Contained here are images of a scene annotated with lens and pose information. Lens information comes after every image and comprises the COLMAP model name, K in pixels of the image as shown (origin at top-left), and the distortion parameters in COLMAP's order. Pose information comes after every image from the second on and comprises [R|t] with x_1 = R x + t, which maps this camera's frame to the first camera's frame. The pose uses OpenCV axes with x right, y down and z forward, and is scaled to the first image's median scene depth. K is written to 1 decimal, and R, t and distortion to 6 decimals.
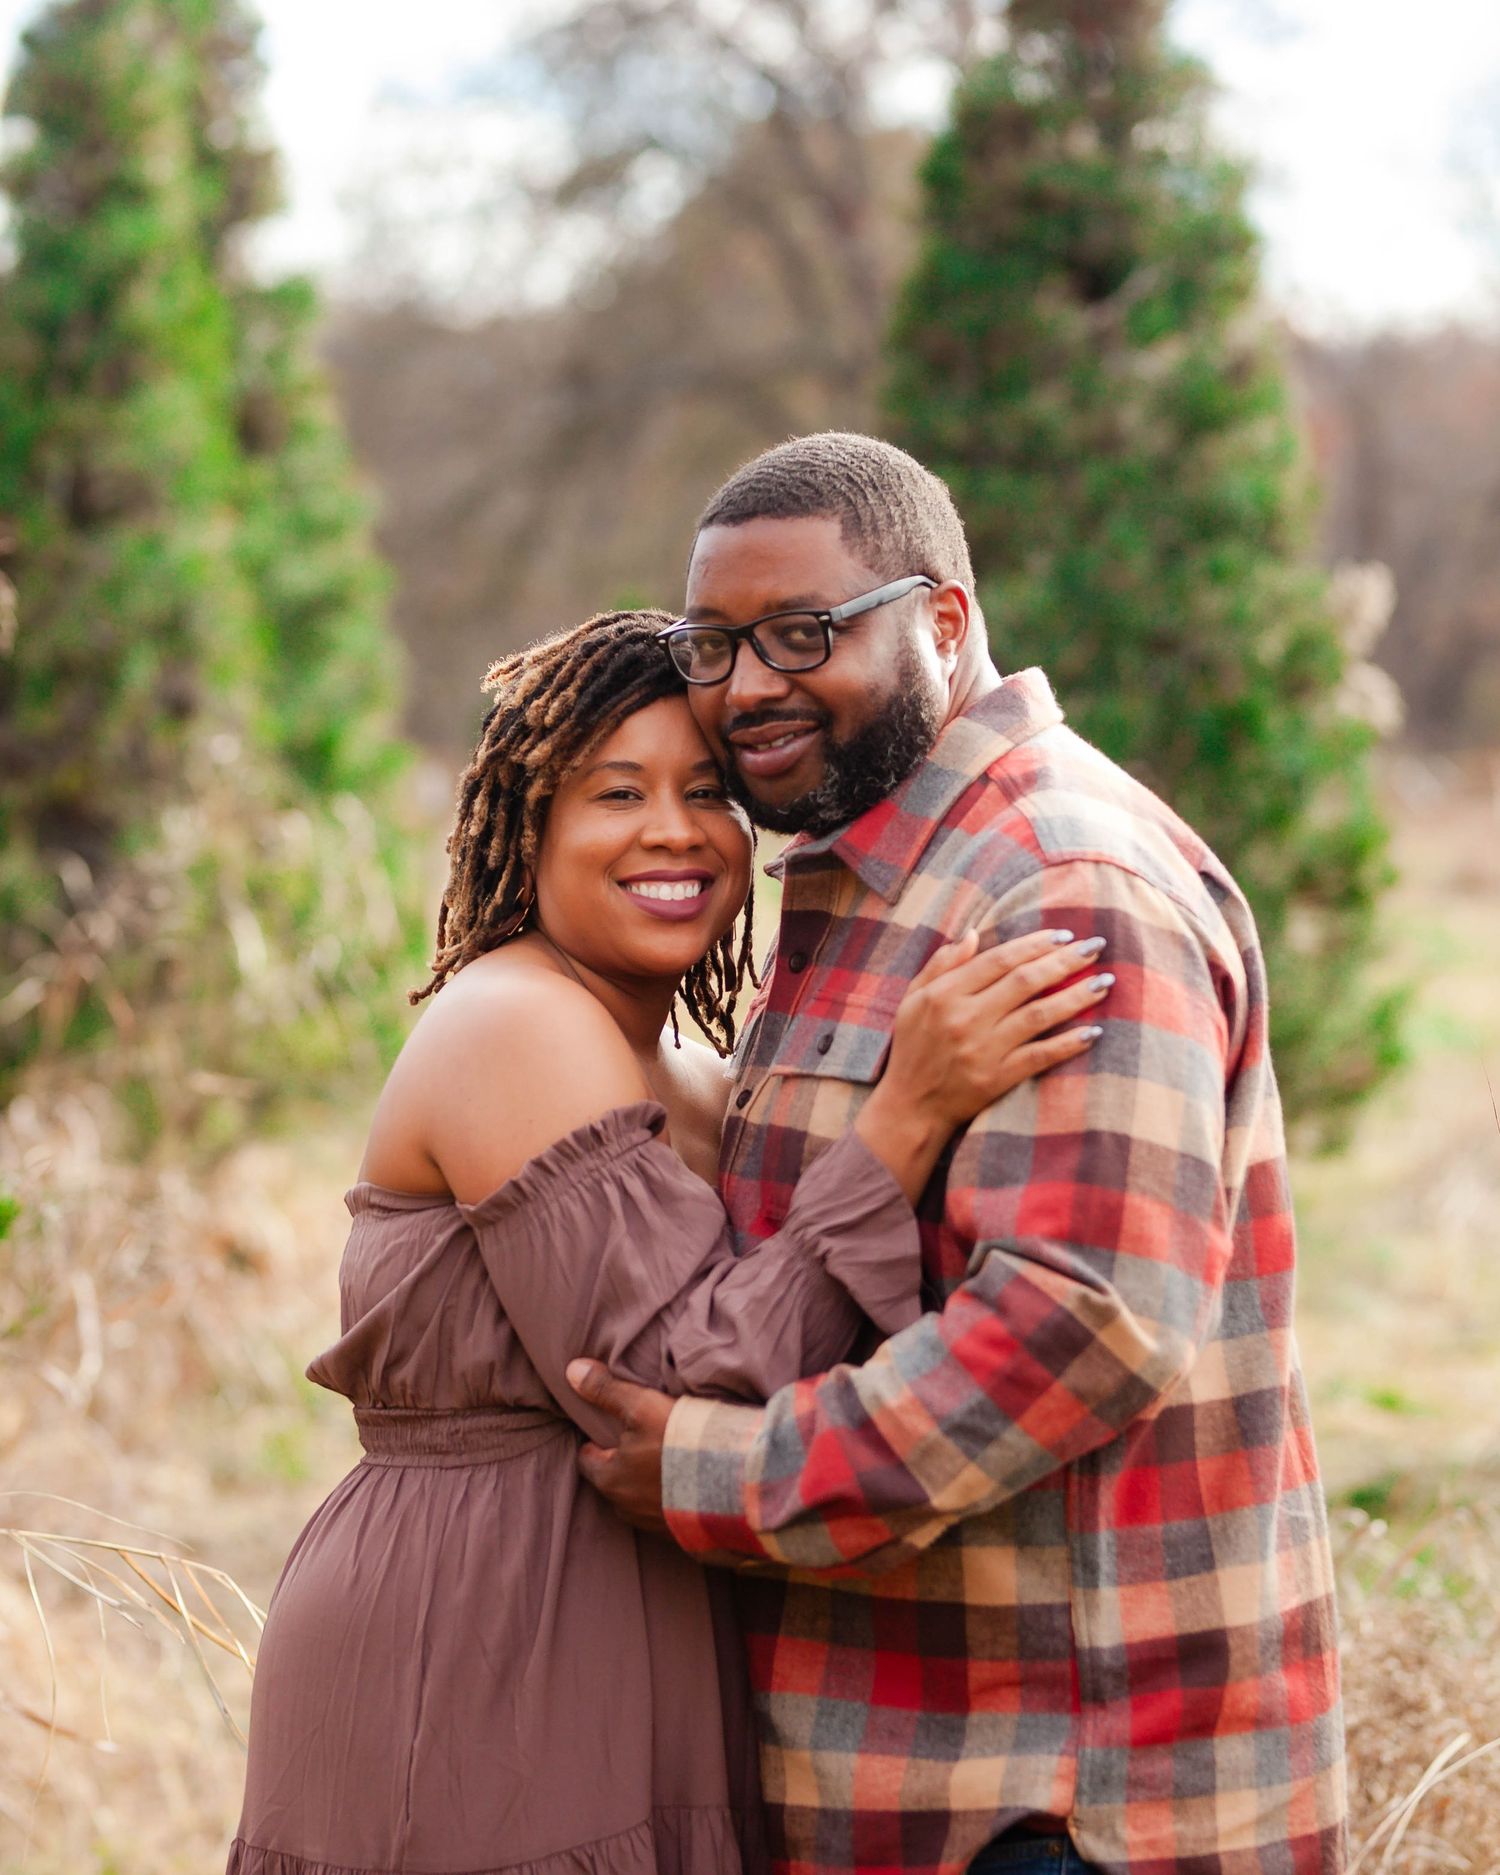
lens RADIAL K [[5825.9, 0, 830.0], [0, 5825.9, 939.3], [0, 0, 1]] dist [-0.198654, 0.695422]
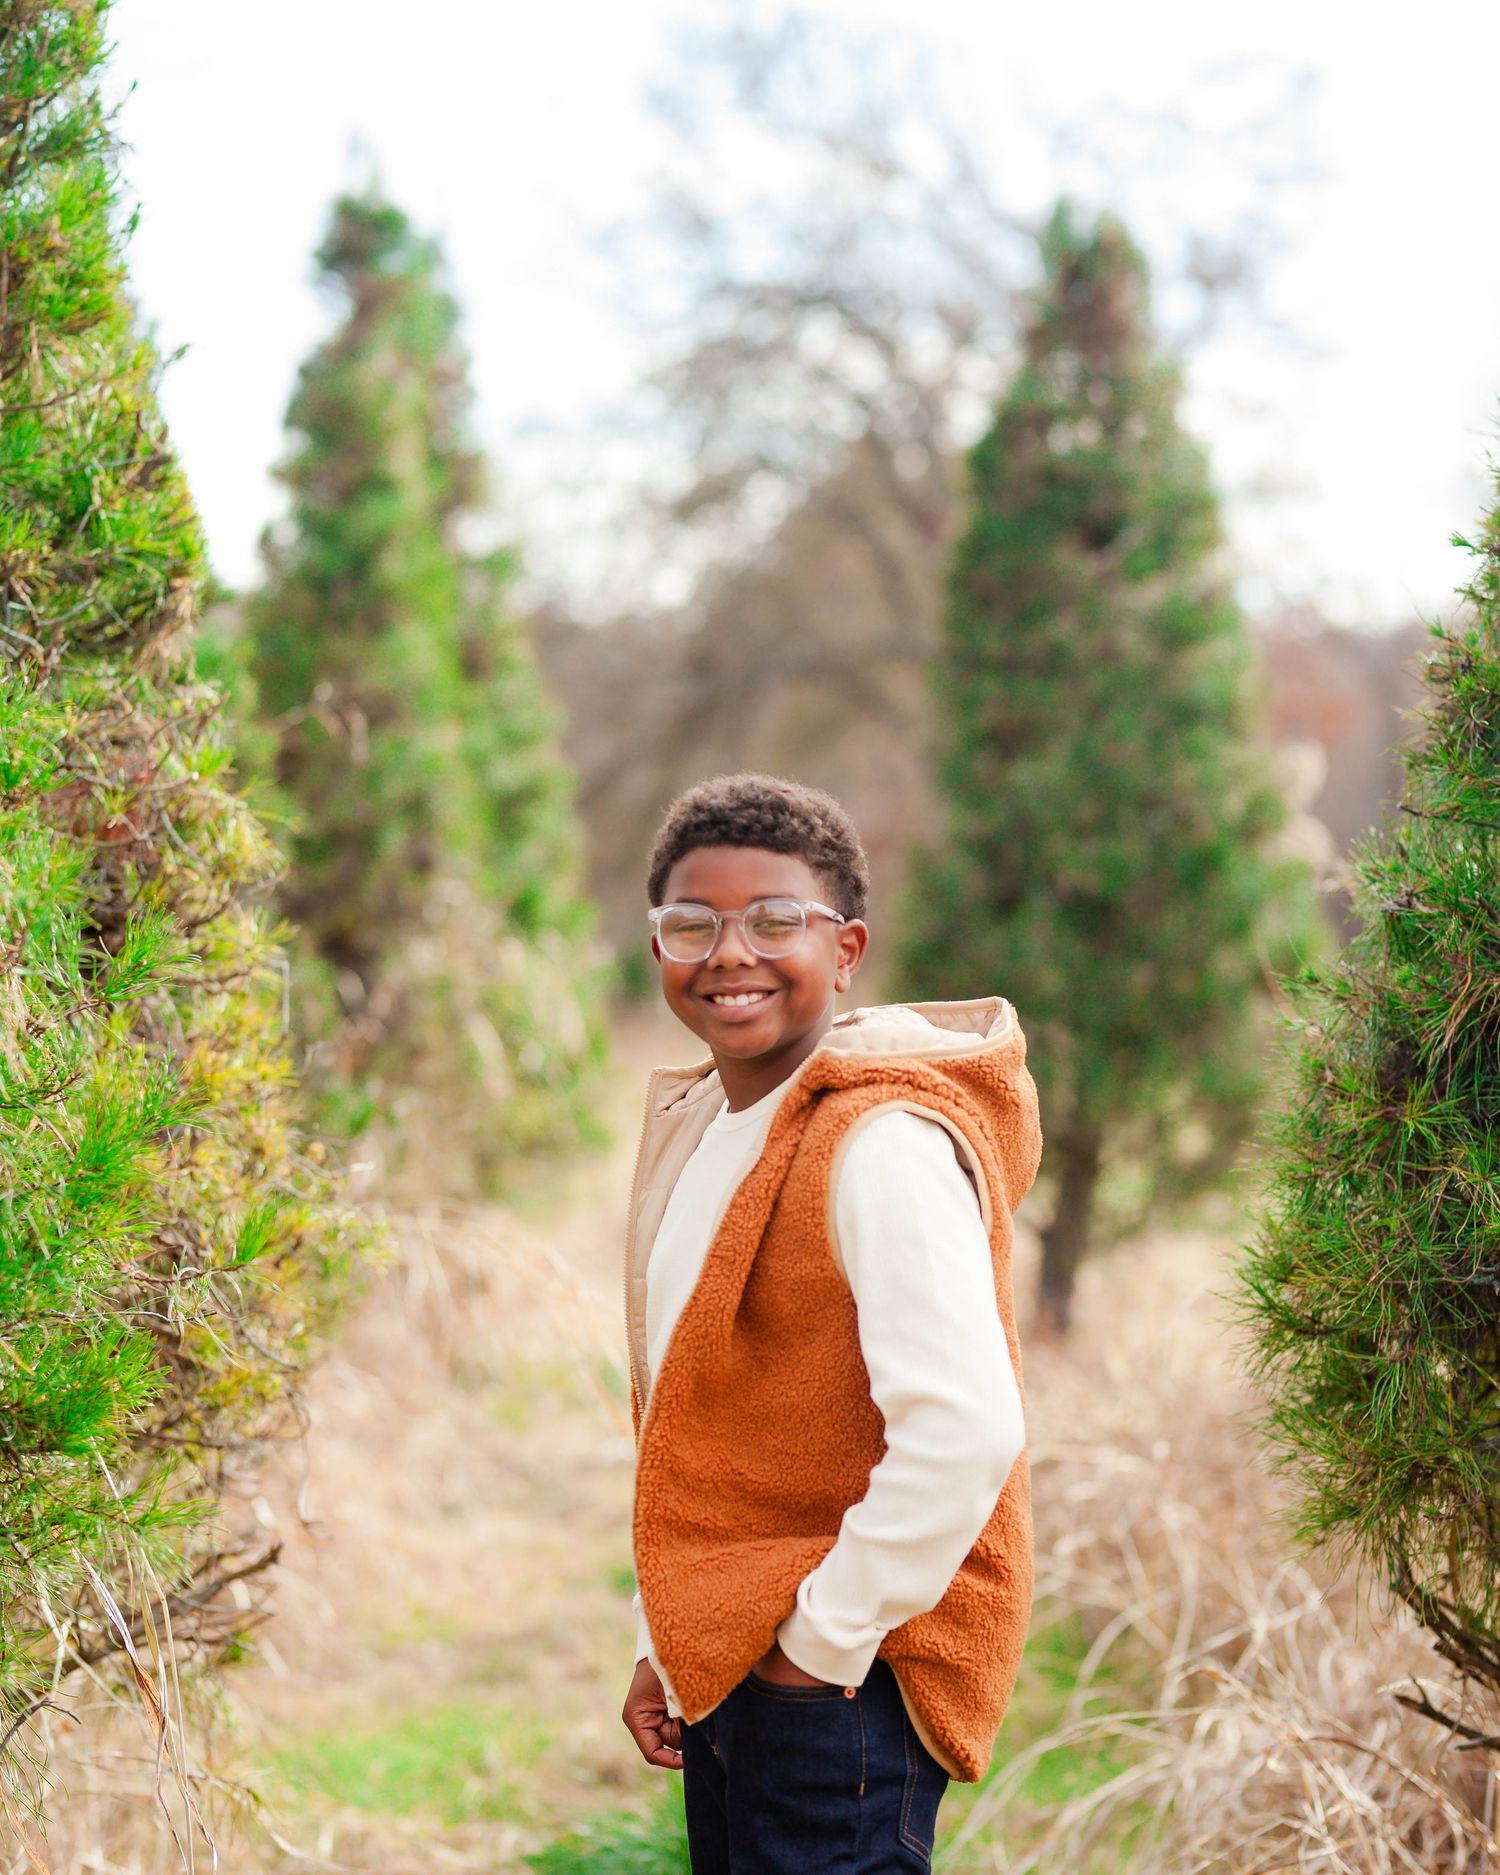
lens RADIAL K [[5196.2, 0, 750.0], [0, 5196.2, 937.5], [0, 0, 1]] dist [-0.029211, 0.373395]
pose [[0.999298, -0.015805, -0.033969, 0.004349], [0.014224, 0.998827, -0.046292, 0.034805], [0.034661, 0.045777, 0.998350, -0.204919]]
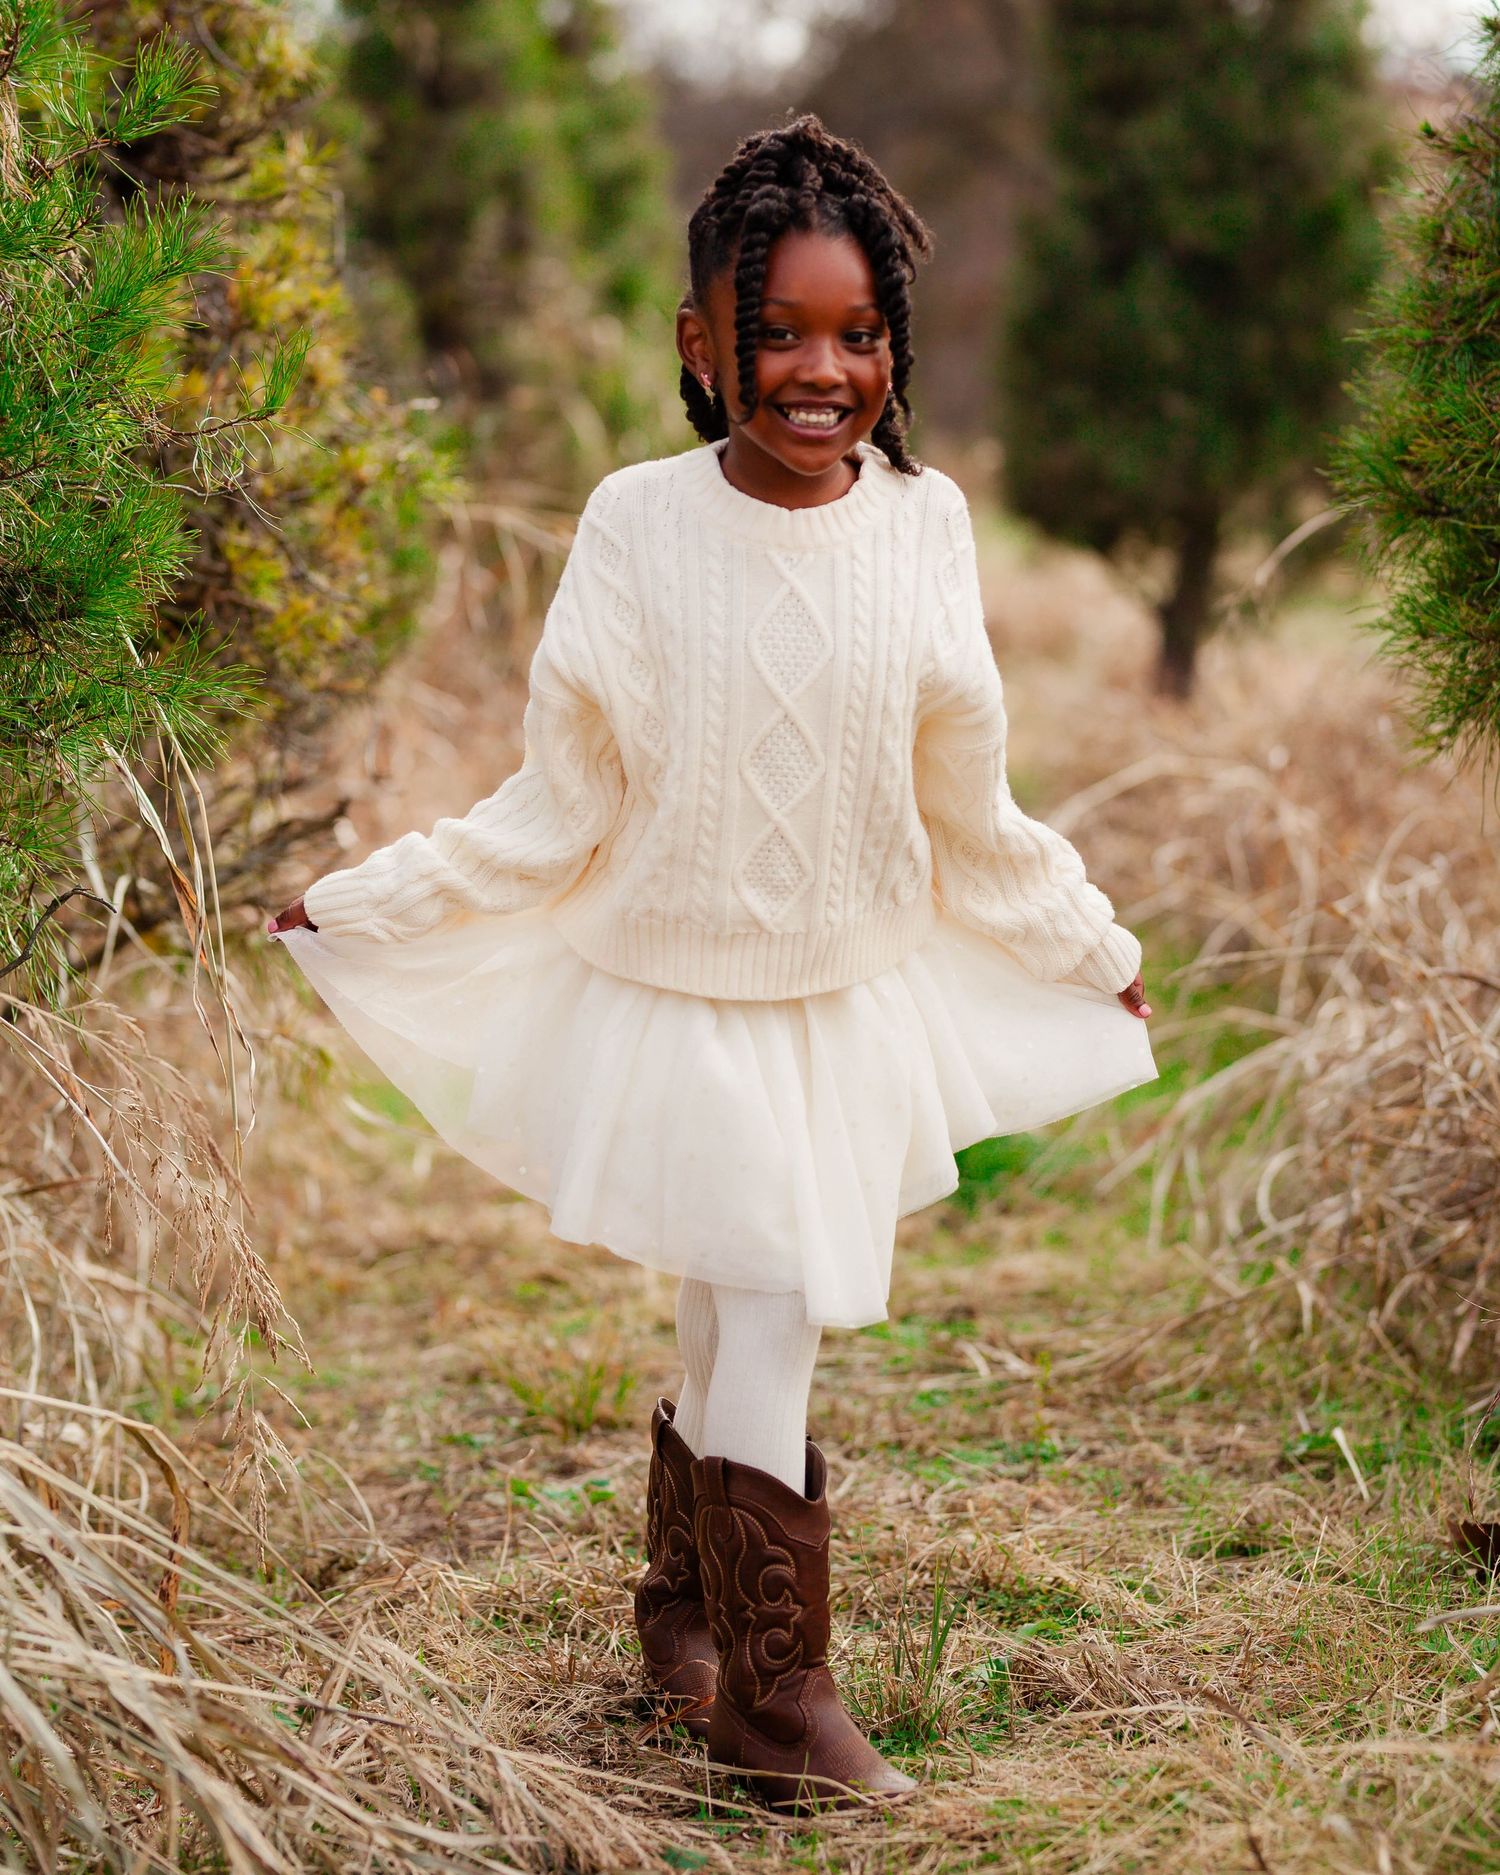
lens RADIAL K [[5196.2, 0, 750.0], [0, 5196.2, 937.5], [0, 0, 1]] dist [-0.029211, 0.373395]
pose [[0.997627, -0.032054, -0.060933, 0.006377], [0.035358, 0.997918, 0.053946, 0.056146], [0.059077, -0.055973, 0.996683, -0.179035]]
